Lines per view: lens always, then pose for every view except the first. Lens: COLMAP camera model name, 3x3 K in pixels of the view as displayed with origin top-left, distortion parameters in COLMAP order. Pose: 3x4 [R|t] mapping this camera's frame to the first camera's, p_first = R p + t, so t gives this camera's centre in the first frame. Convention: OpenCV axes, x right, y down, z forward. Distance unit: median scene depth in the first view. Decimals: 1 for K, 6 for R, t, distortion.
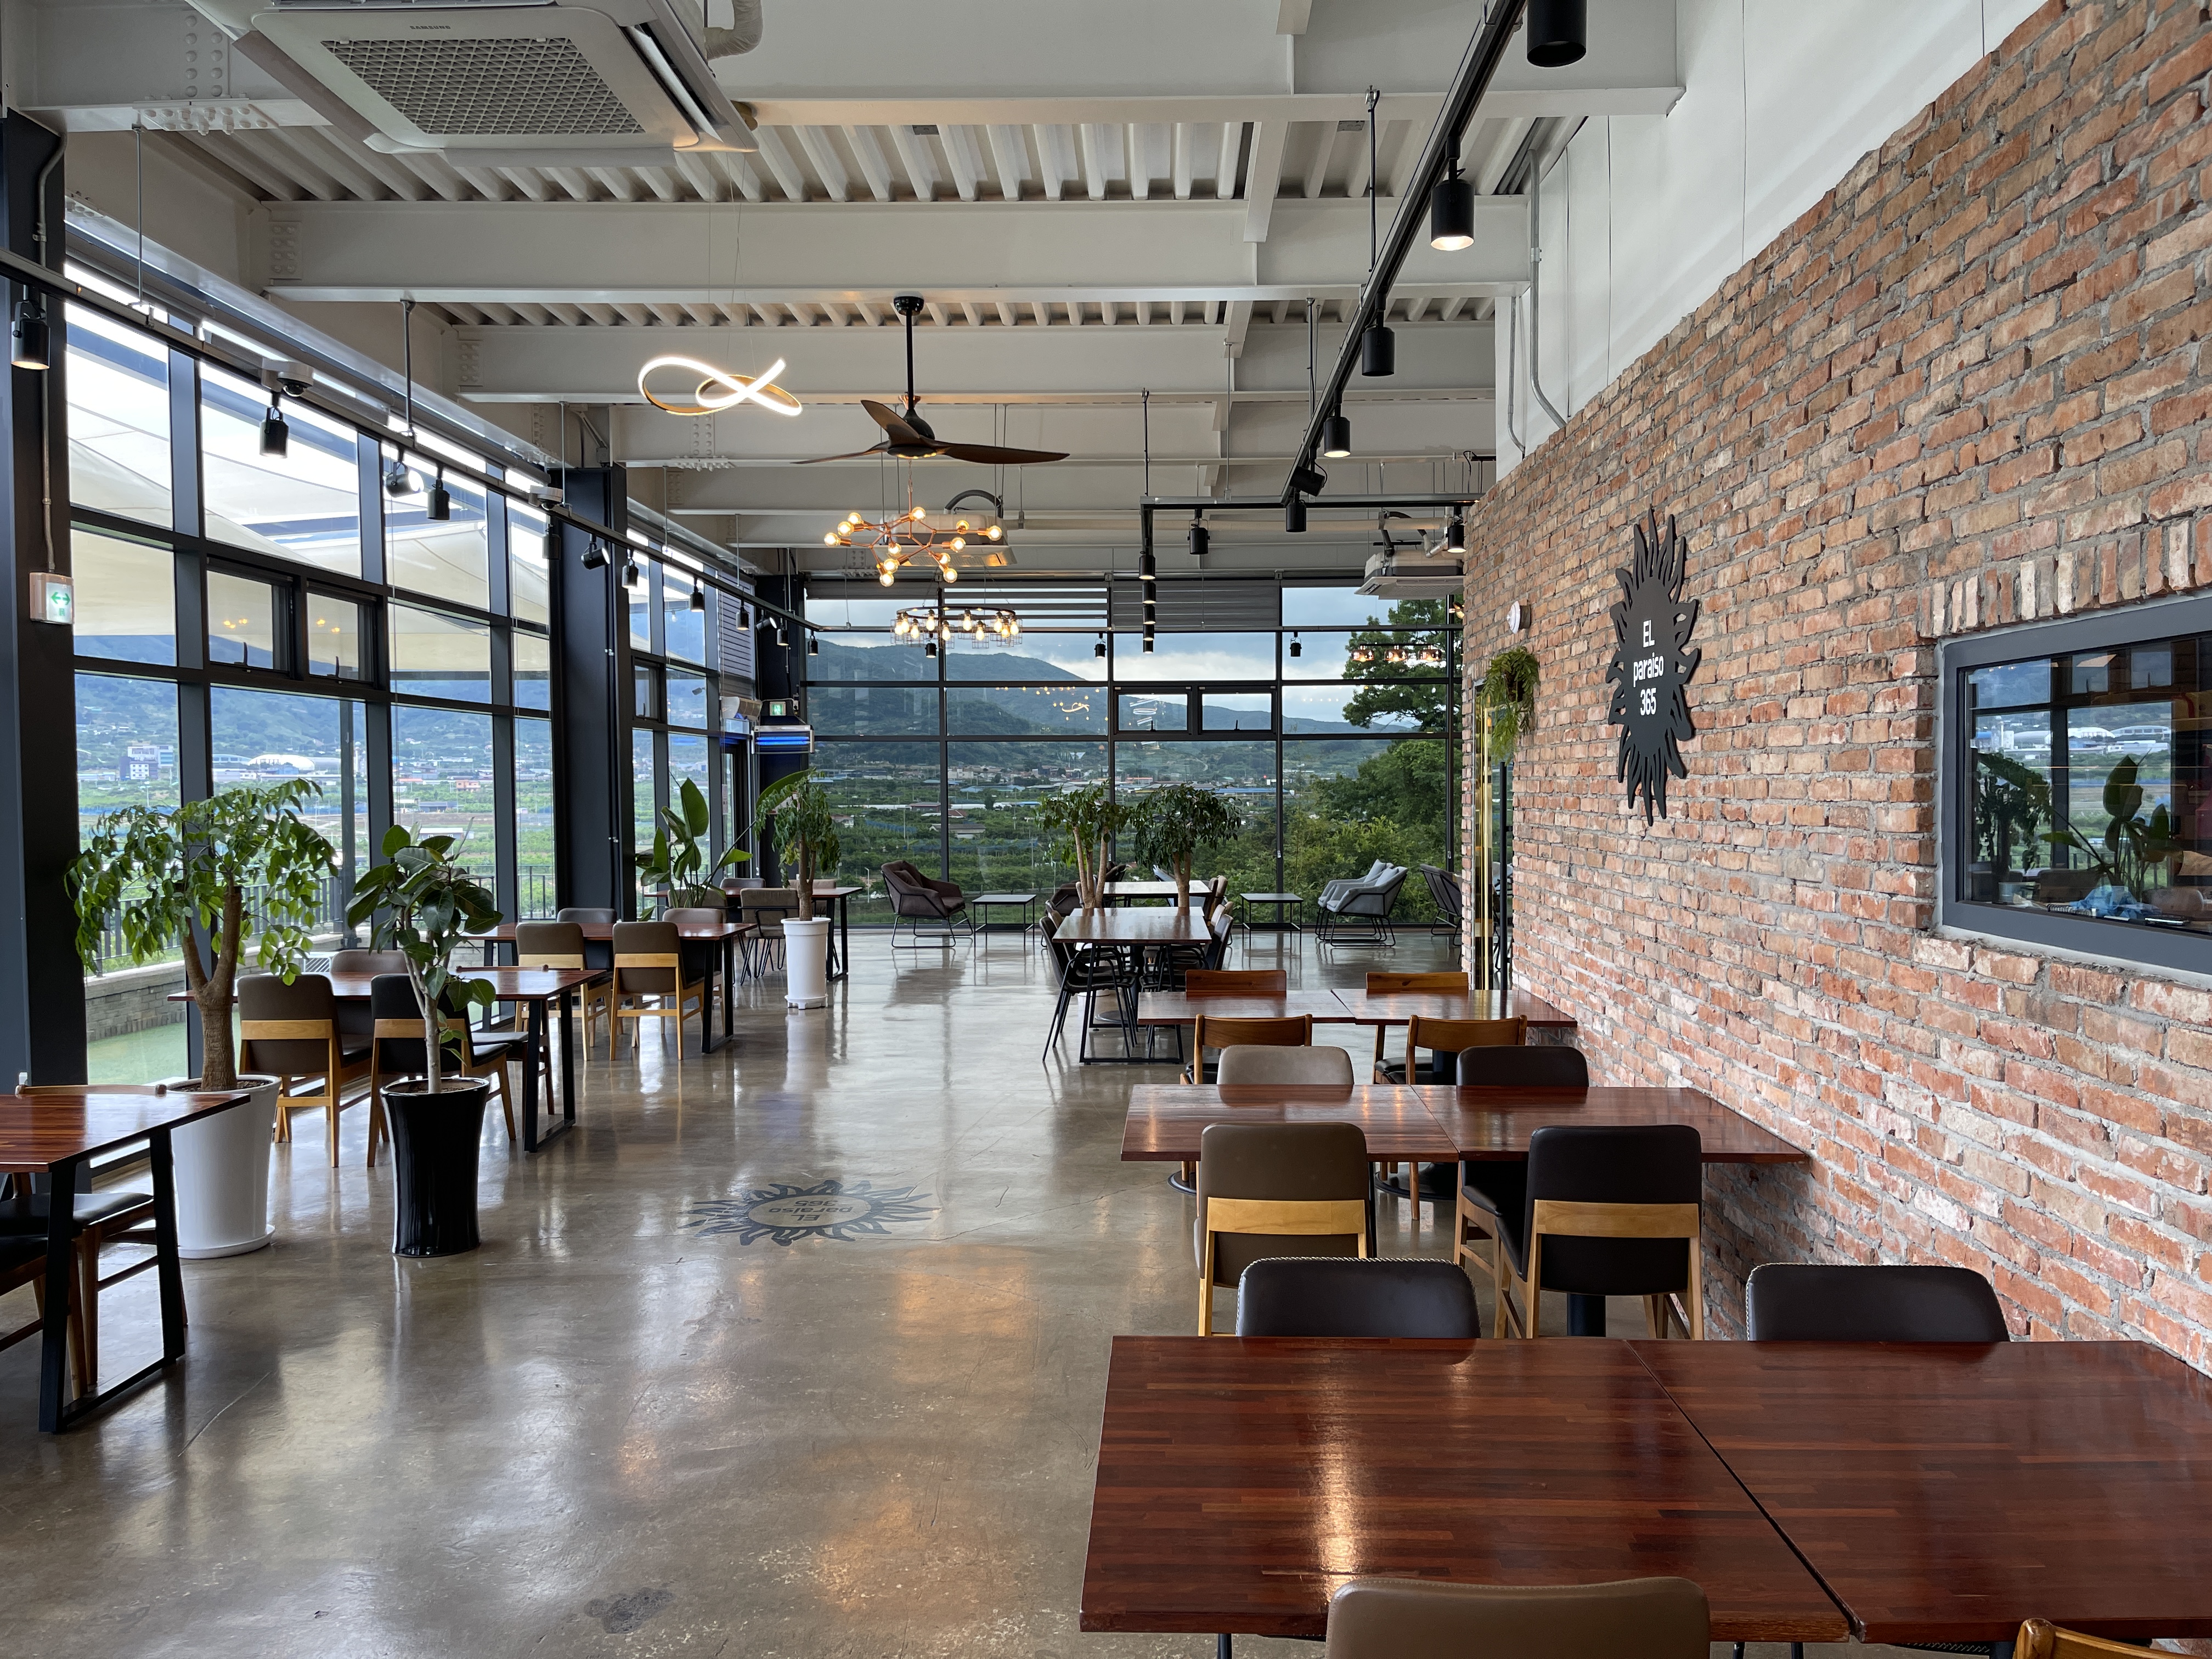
lens RADIAL K [[1680.4, 0, 1107.4], [0, 1680.4, 829.7], [0, 0, 1]] dist [0.042189, -0.039877]
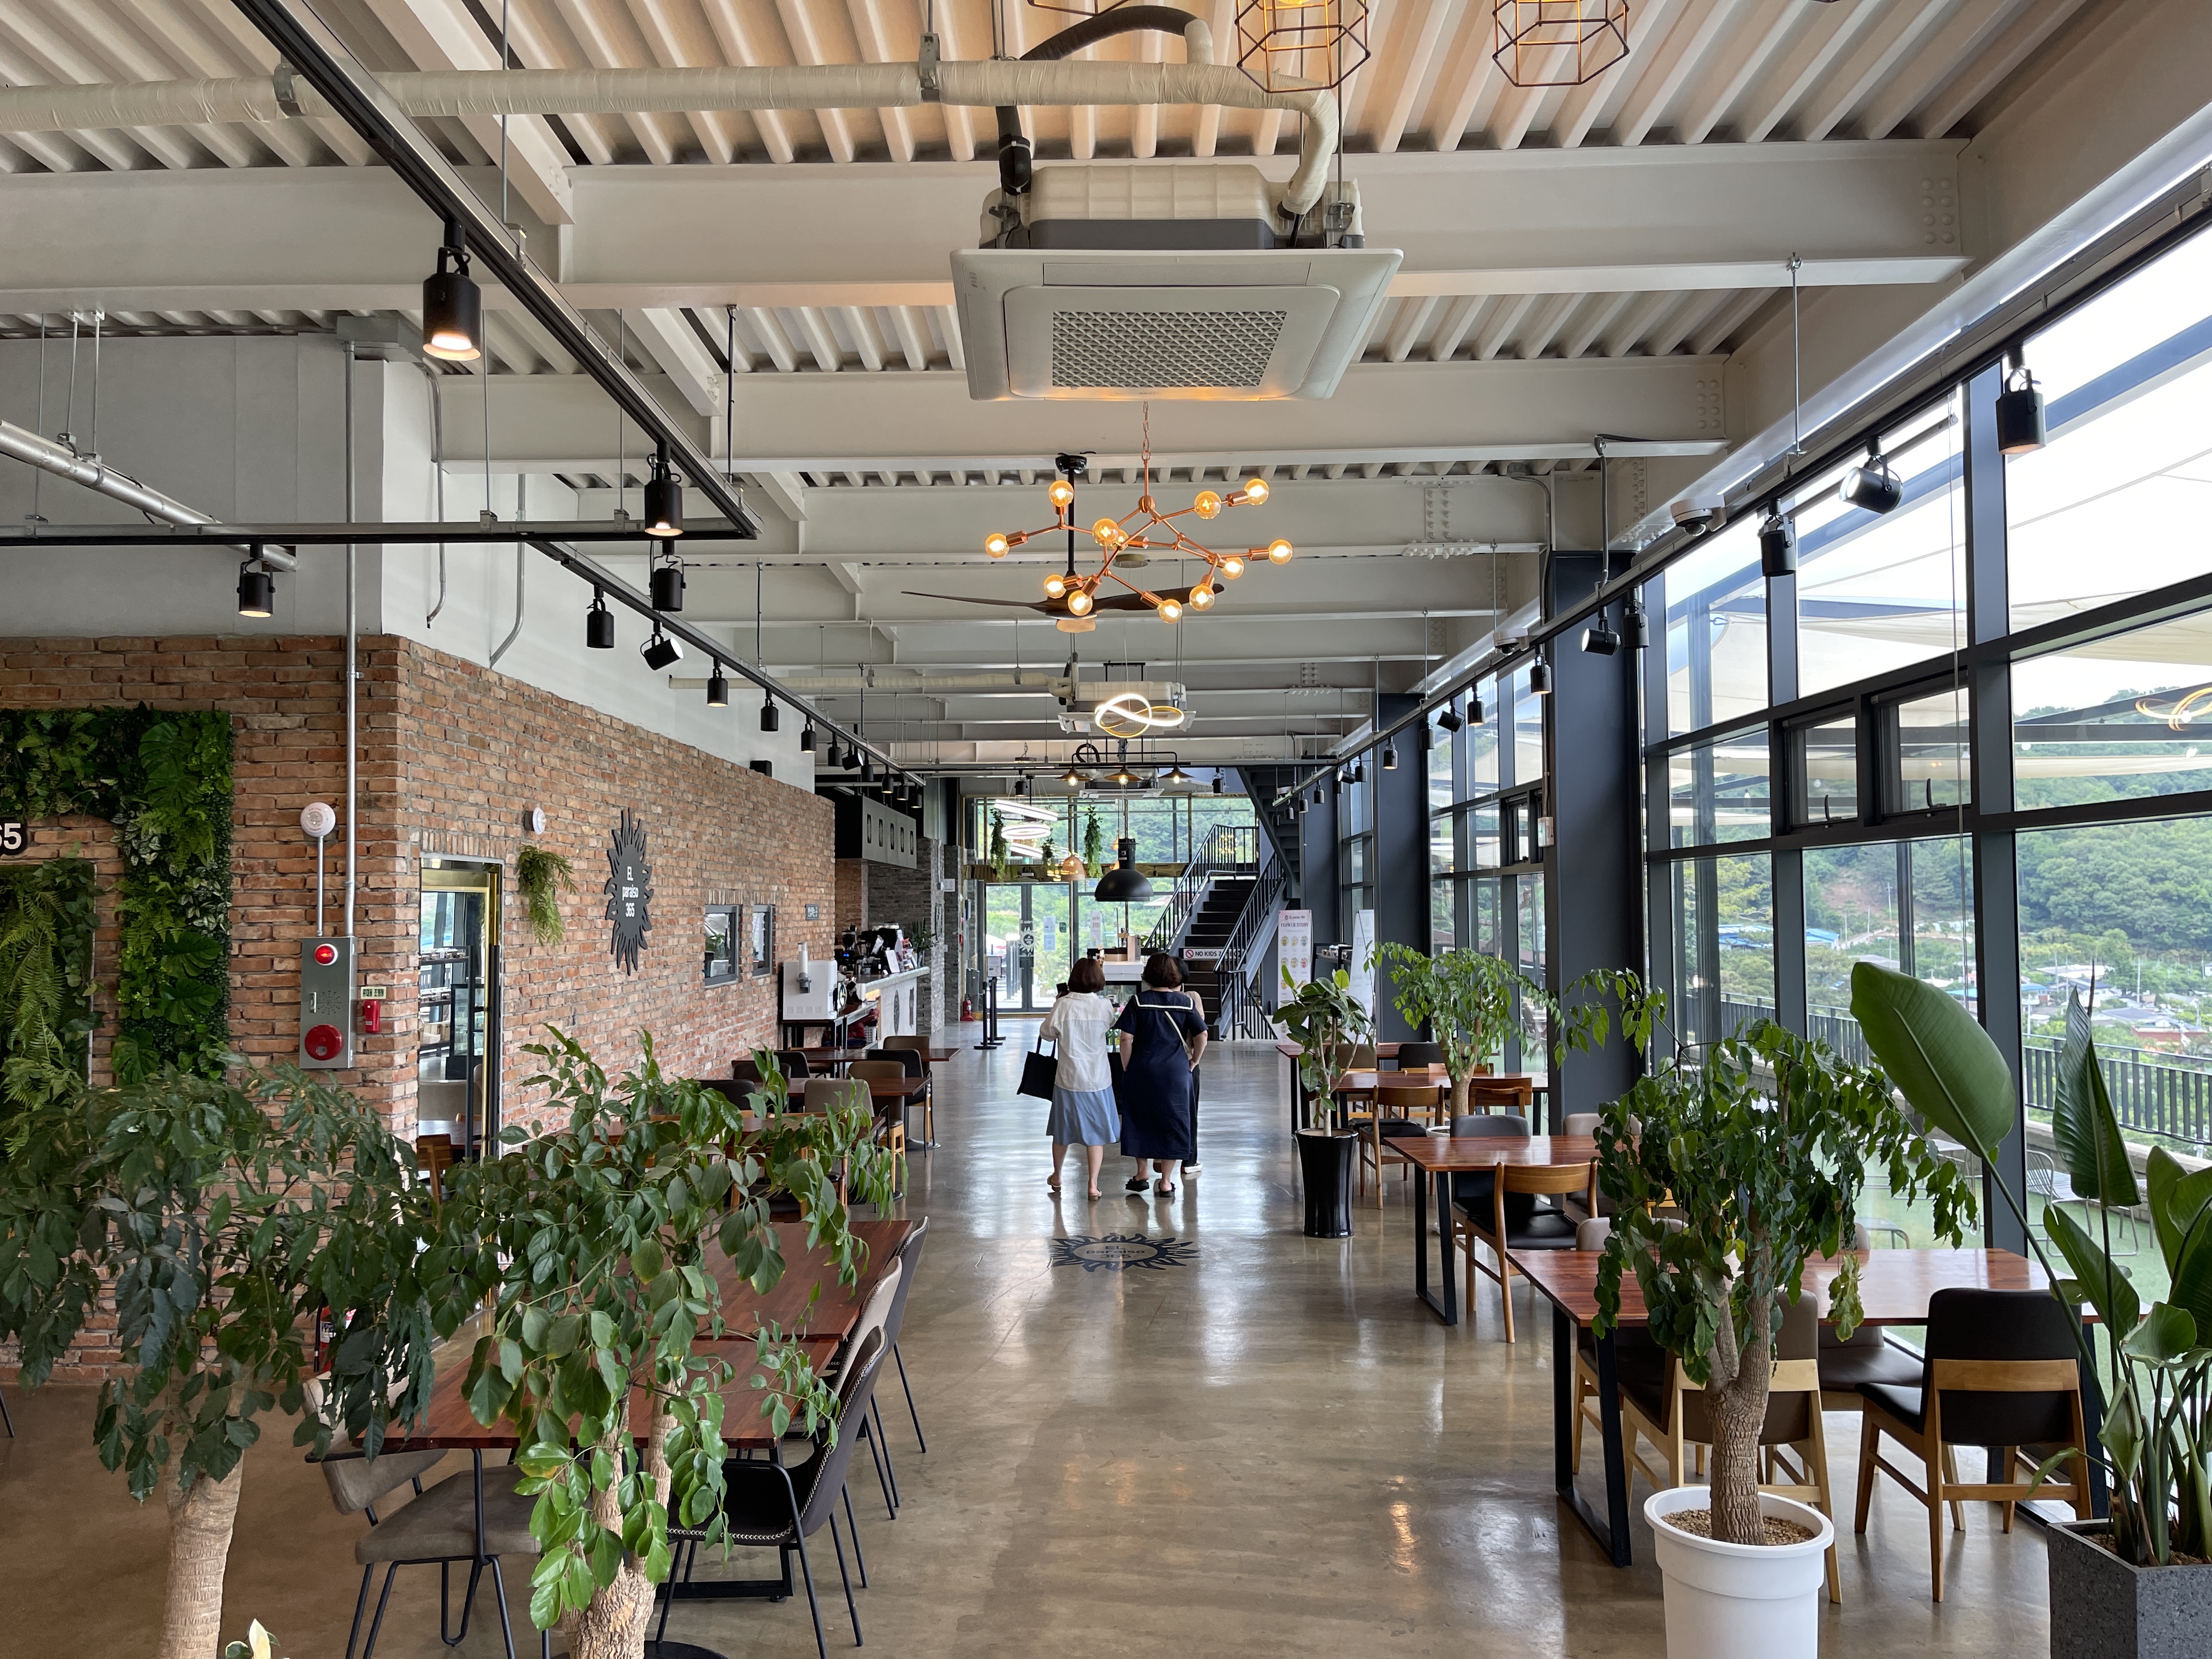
lens RADIAL K [[1680.4, 0, 1108.1], [0, 1680.4, 833.0], [0, 0, 1]] dist [0.042189, -0.039877]
pose [[-0.999574, 0.010978, -0.027056, -0.159754], [0.011435, 0.999794, -0.016796, -0.121493], [0.026866, -0.017098, -0.999493, 2.843753]]
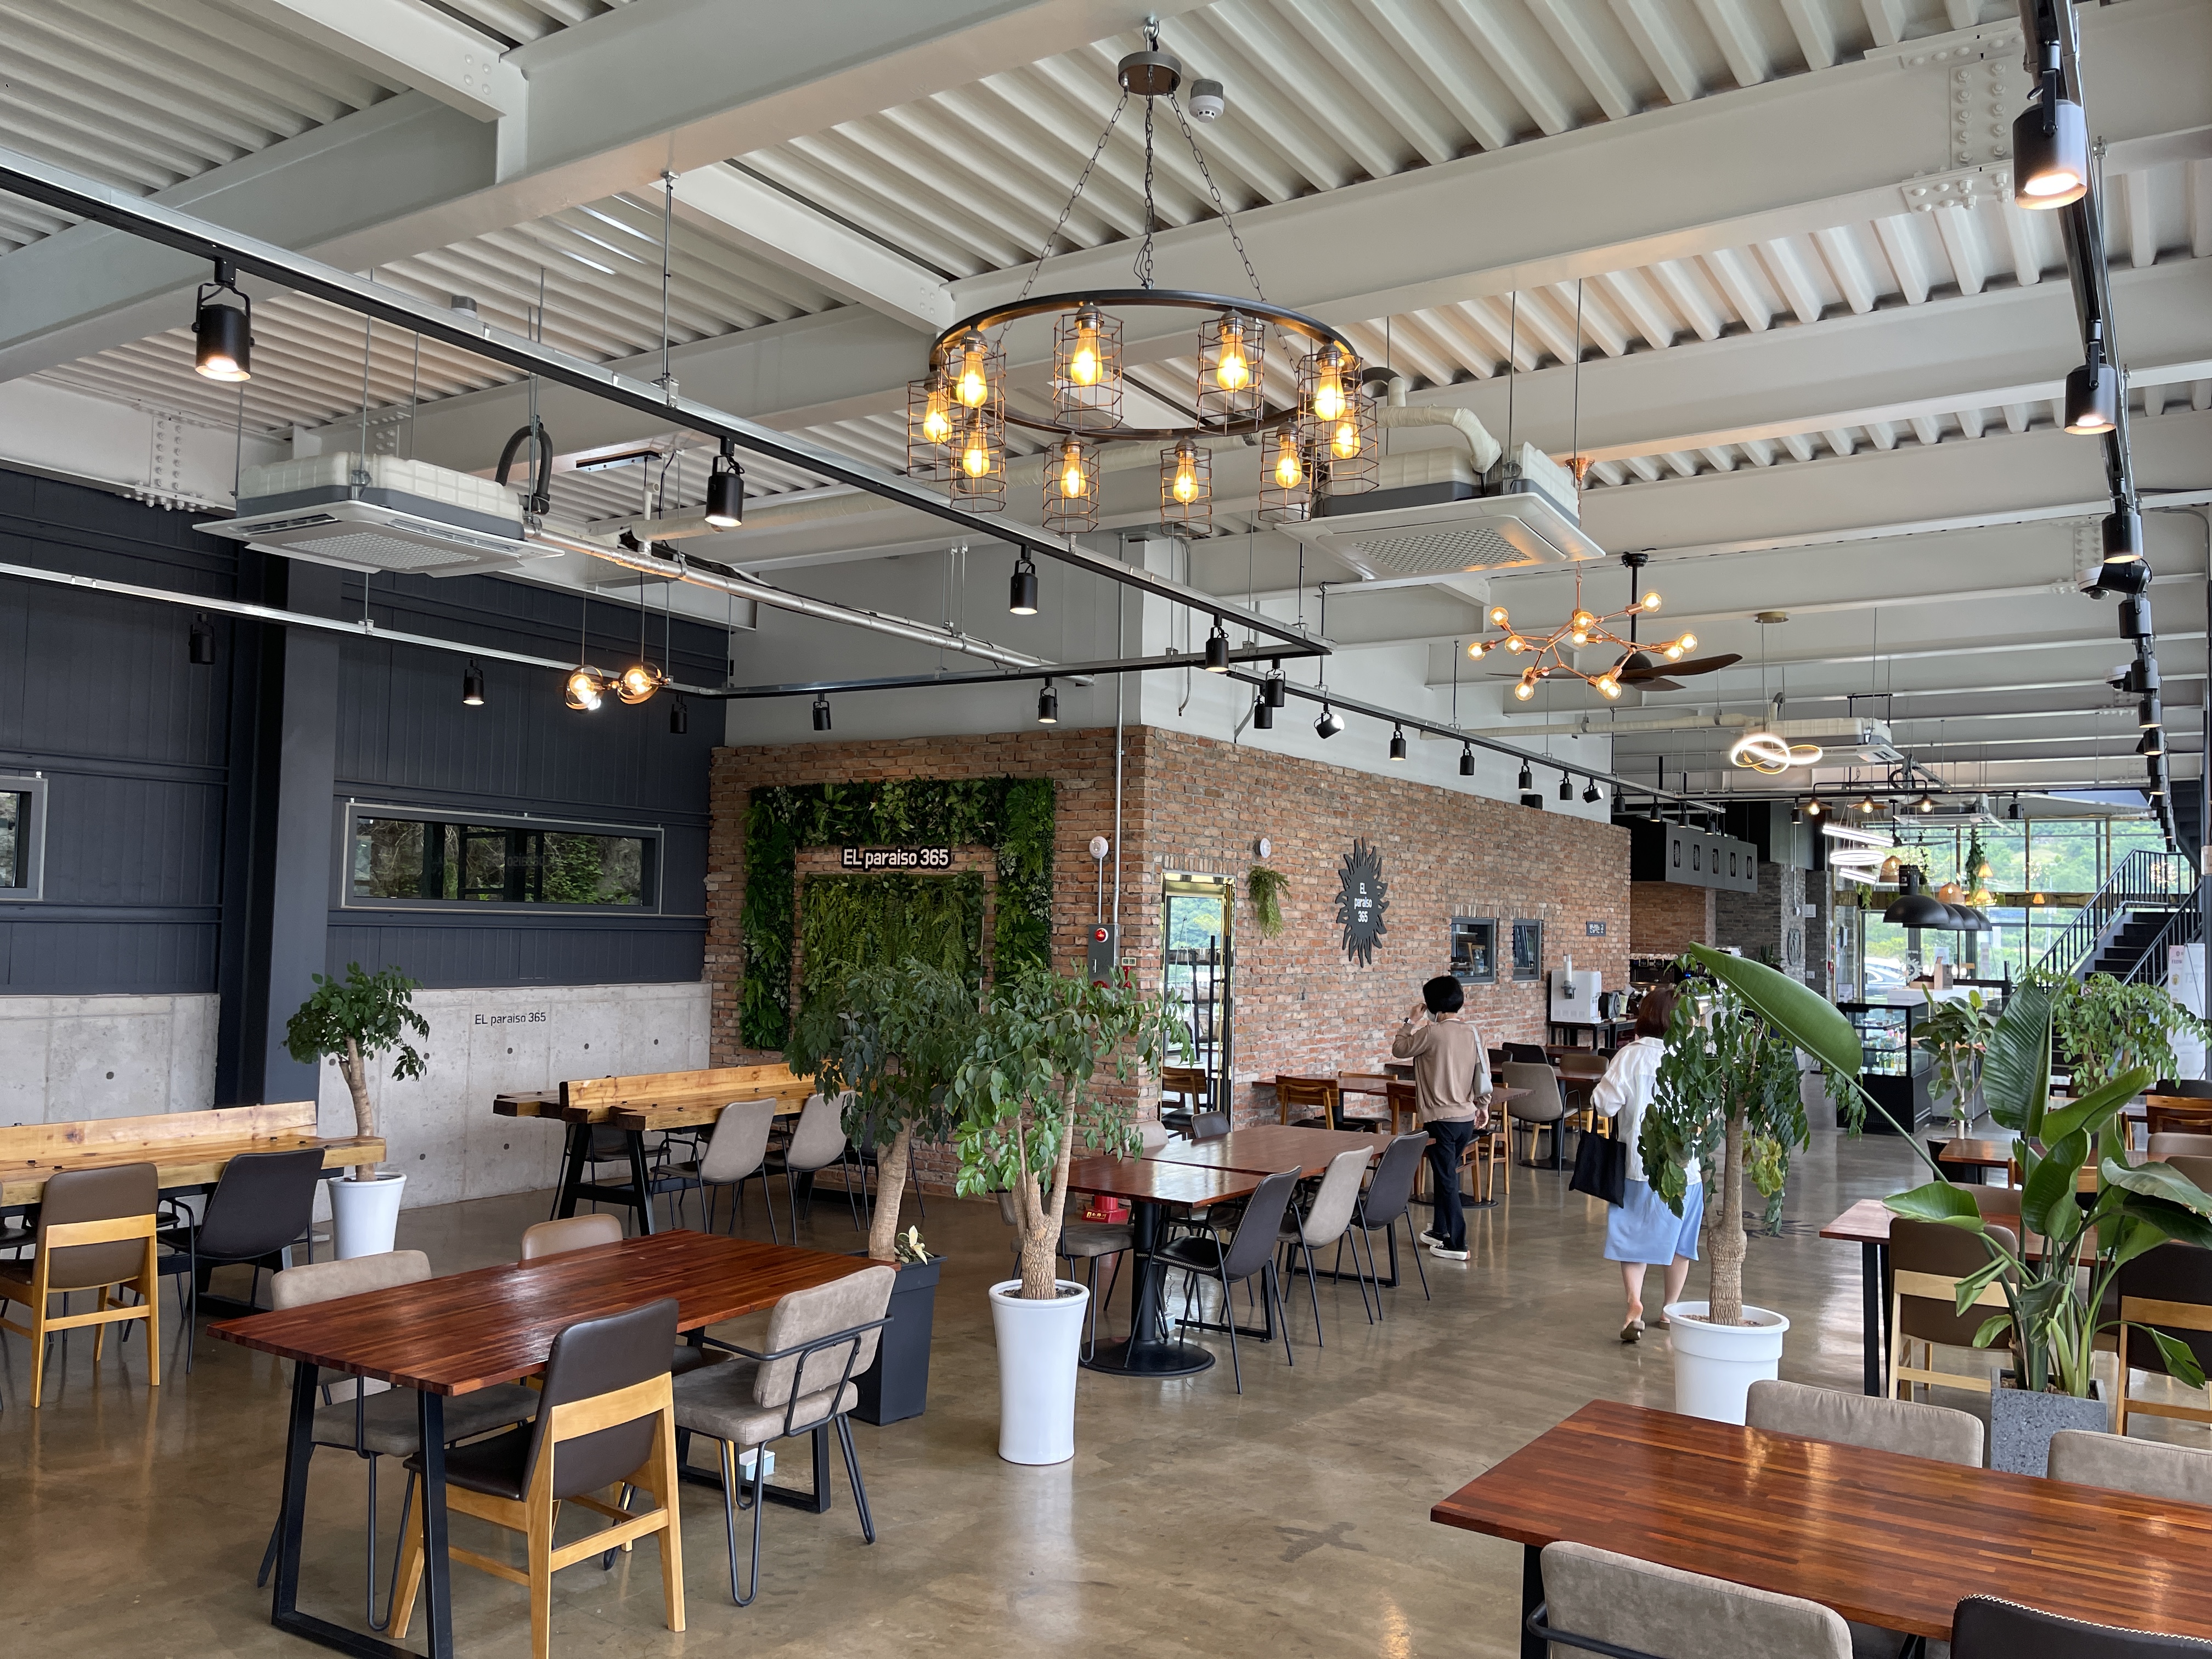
lens RADIAL K [[1680.4, 0, 1085.8], [0, 1680.4, 833.6], [0, 0, 1]] dist [0.042189, -0.039877]
pose [[-0.853311, 0.013631, 0.521225, -0.590071], [-0.003897, 0.999464, -0.032518, -0.112638], [-0.521388, -0.029779, -0.852800, 3.212785]]
